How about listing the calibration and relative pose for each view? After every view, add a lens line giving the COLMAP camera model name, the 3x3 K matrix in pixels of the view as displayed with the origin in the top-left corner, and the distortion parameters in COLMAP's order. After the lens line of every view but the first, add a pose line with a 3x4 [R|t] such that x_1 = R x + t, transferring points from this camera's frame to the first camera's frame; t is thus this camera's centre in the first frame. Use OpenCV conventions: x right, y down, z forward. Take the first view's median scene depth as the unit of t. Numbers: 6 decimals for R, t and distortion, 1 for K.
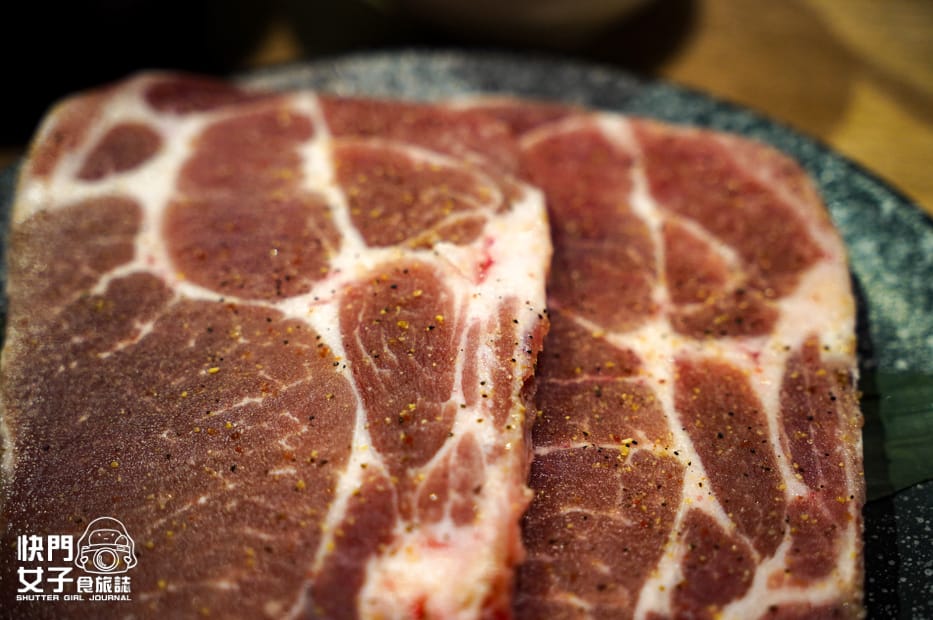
lens RADIAL K [[1408.8, 0, 465.6], [0, 1408.8, 311.5], [0, 0, 1]] dist [0.177833, 0.000000]
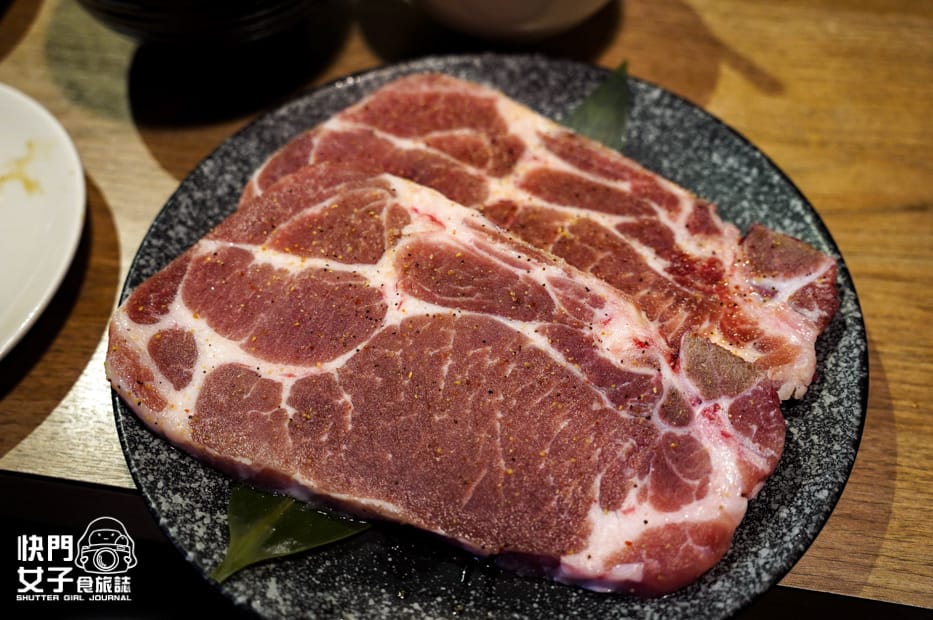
lens RADIAL K [[964.3, 0, 466.2], [0, 964.3, 309.3], [0, 0, 1]] dist [-0.013211, 0.000000]
pose [[0.491787, -0.714099, 0.498205, -0.629724], [0.616551, 0.689620, 0.379855, -0.379890], [-0.614826, 0.120361, 0.779424, 0.108157]]
